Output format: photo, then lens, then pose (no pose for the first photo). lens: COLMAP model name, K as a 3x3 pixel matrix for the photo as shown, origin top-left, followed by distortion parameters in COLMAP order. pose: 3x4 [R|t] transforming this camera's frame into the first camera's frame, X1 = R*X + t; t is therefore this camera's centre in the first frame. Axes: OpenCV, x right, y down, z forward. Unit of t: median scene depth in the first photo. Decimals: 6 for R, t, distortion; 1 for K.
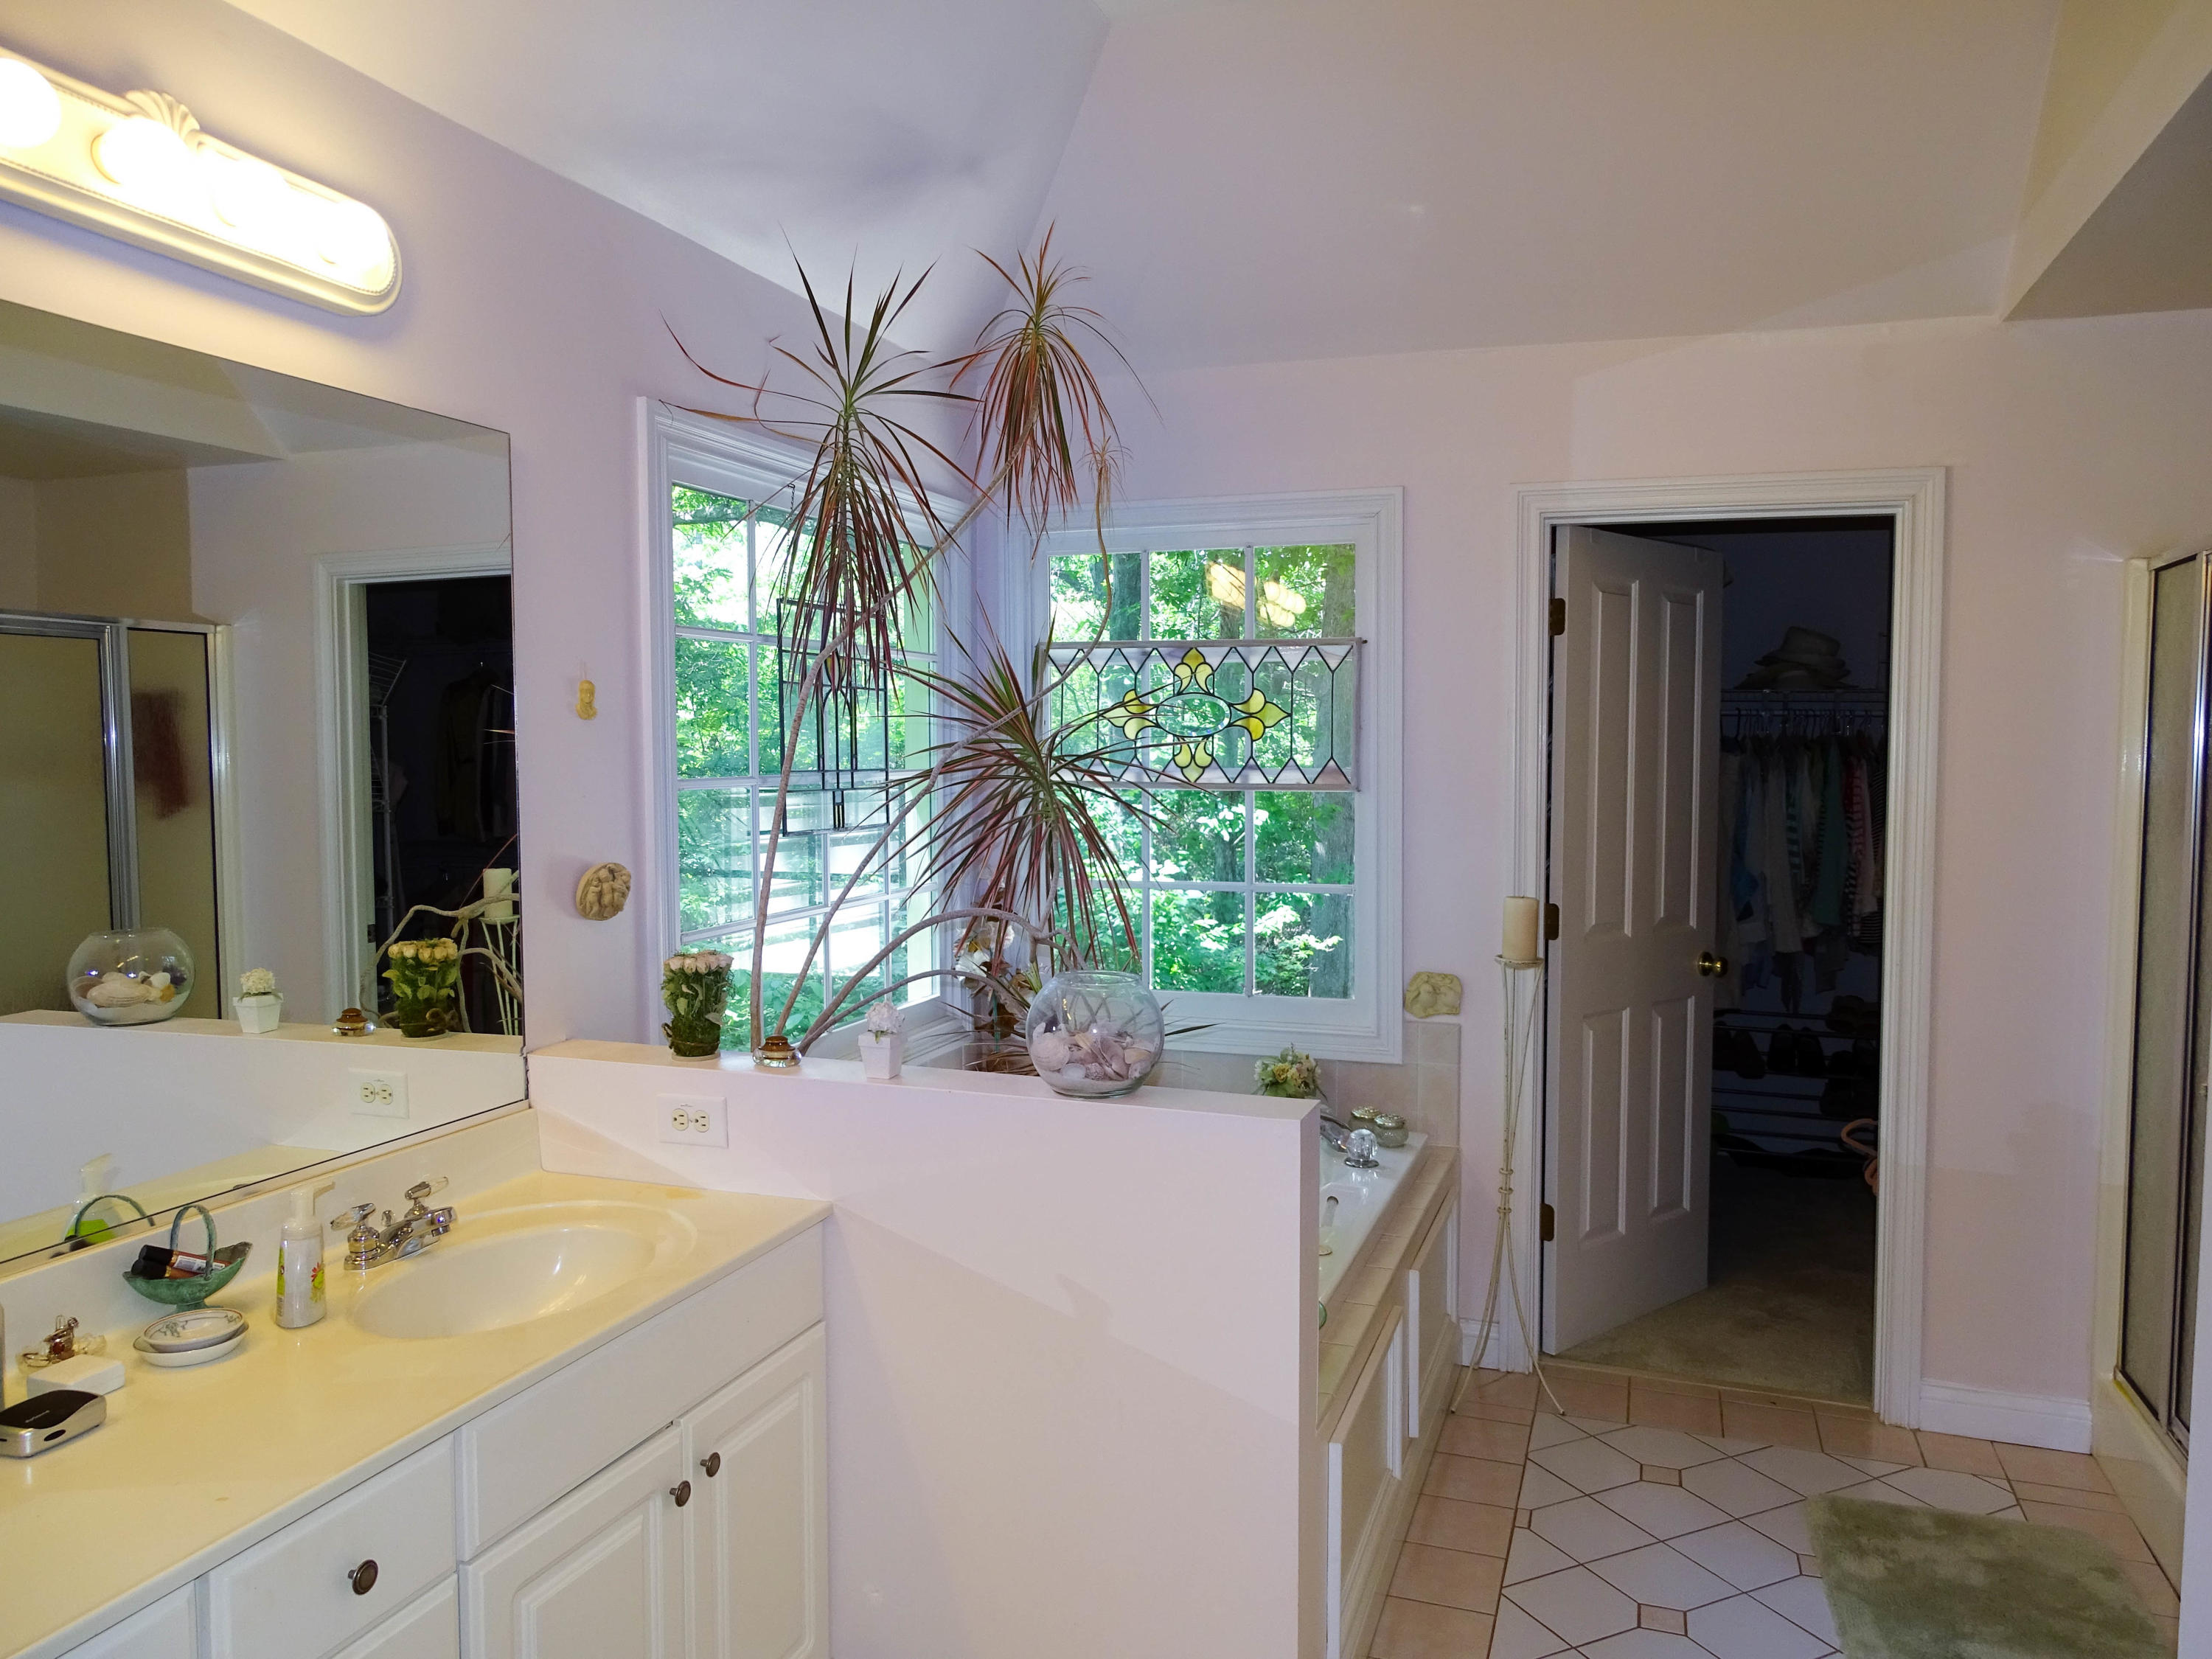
lens RADIAL K [[1589.0, 0, 1101.9], [0, 1589.0, 831.9], [0, 0, 1]] dist [-0.002106, -0.001532]
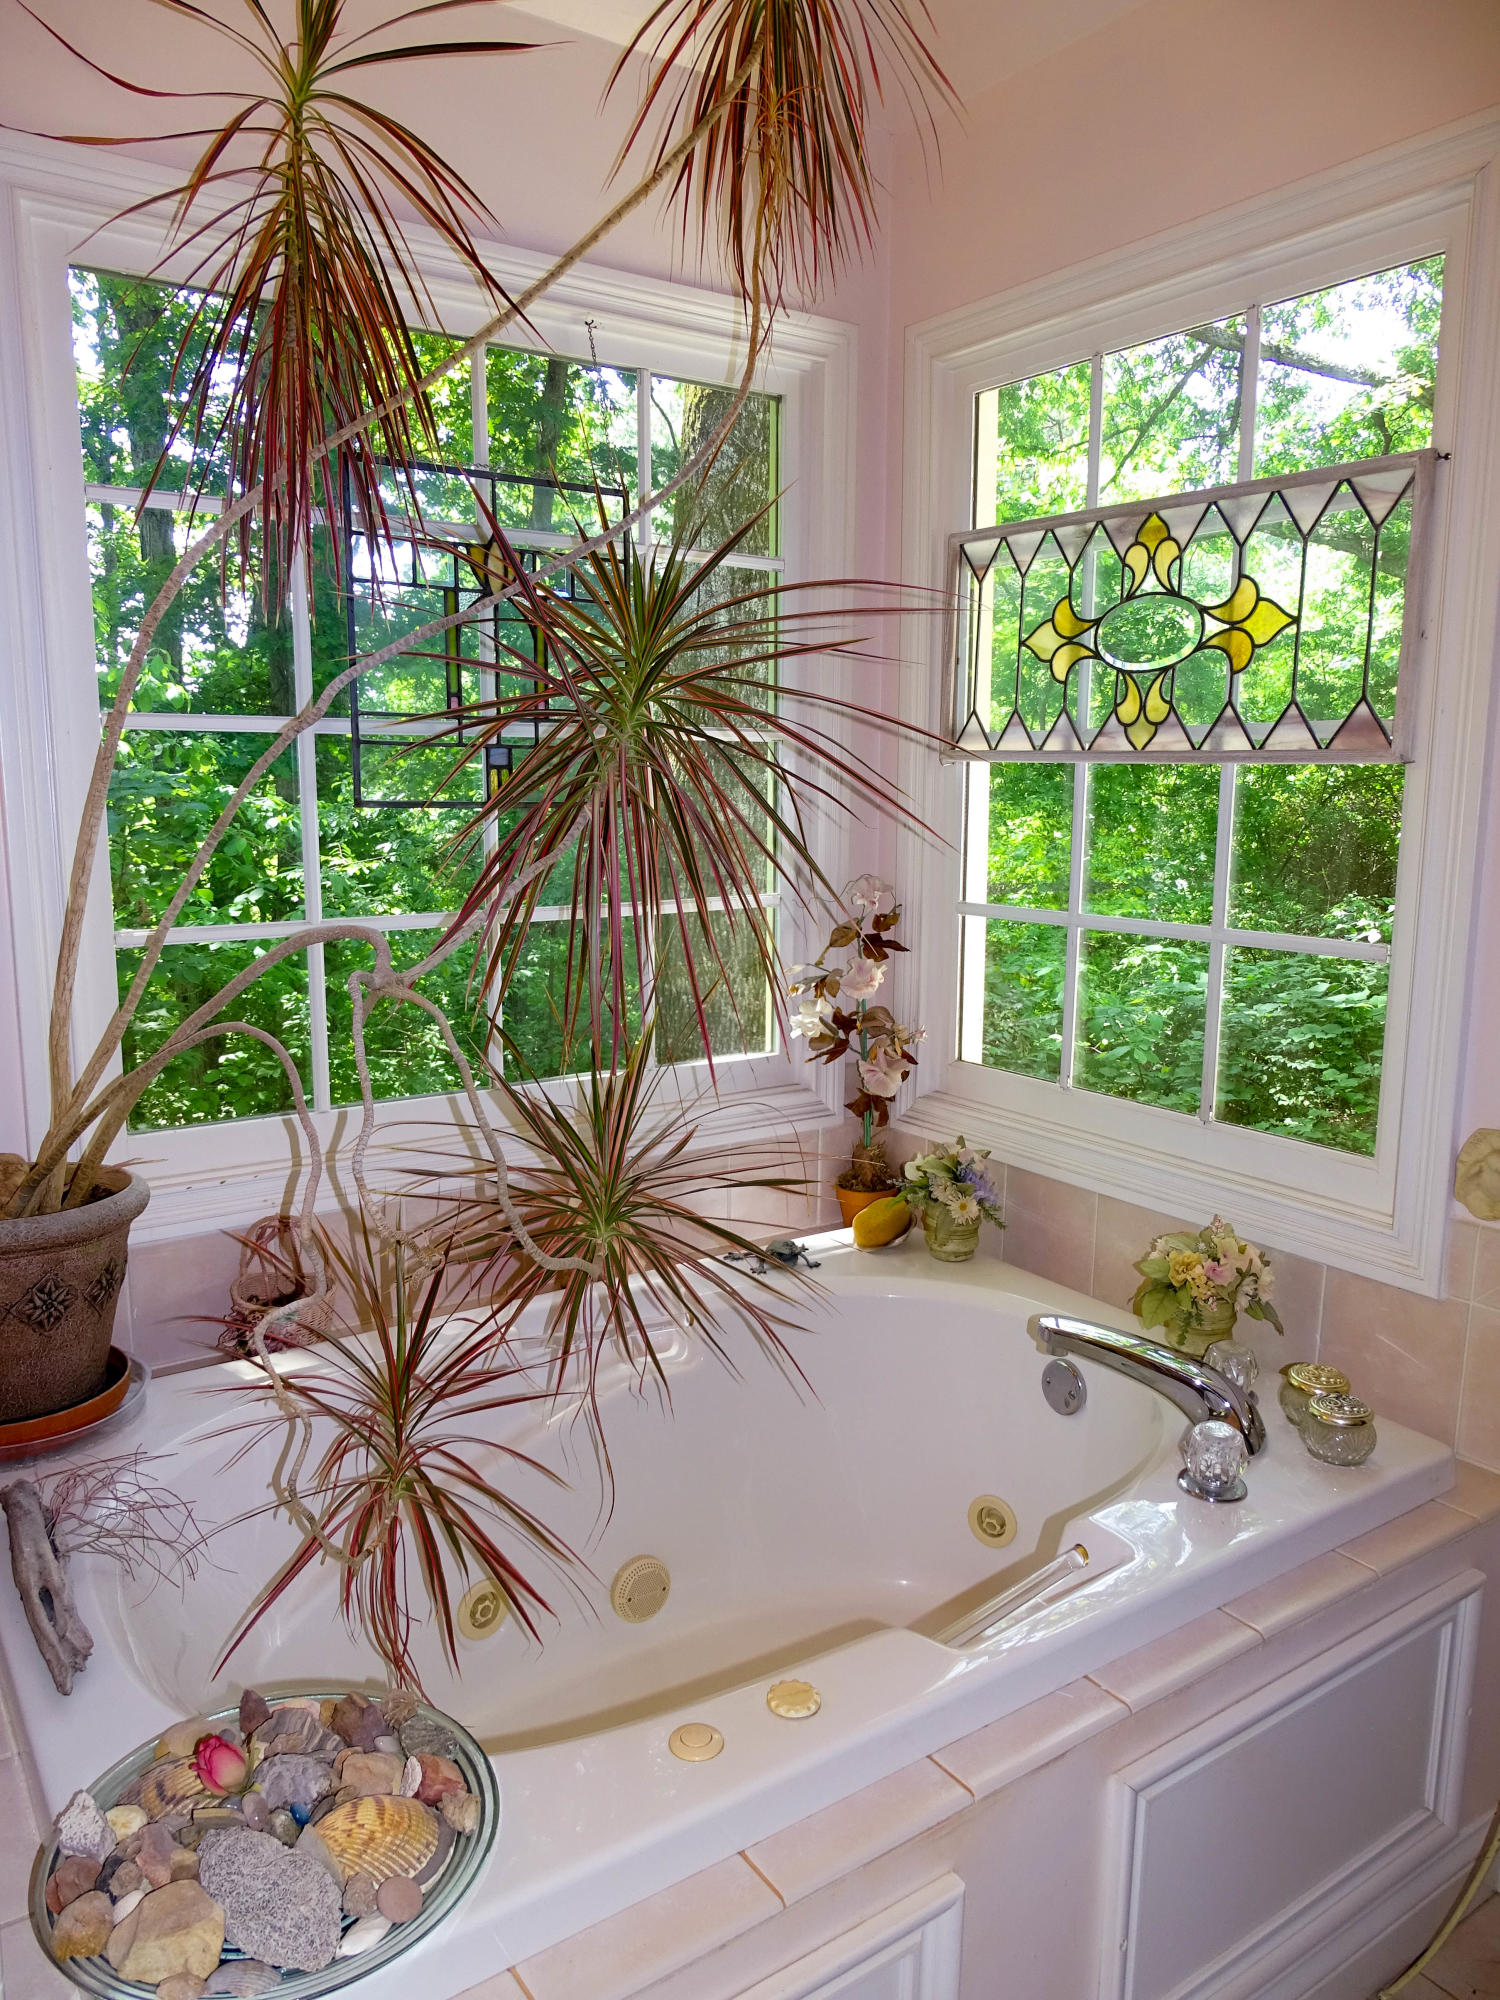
lens RADIAL K [[1436.7, 0, 754.6], [0, 1436.7, 1003.9], [0, 0, 1]] dist [-0.002106, -0.001532]
pose [[0.821791, 0.094745, -0.561856, 0.249890], [-0.035577, 0.992686, 0.115360, 0.005607], [0.568677, -0.074813, 0.819152, 0.483716]]
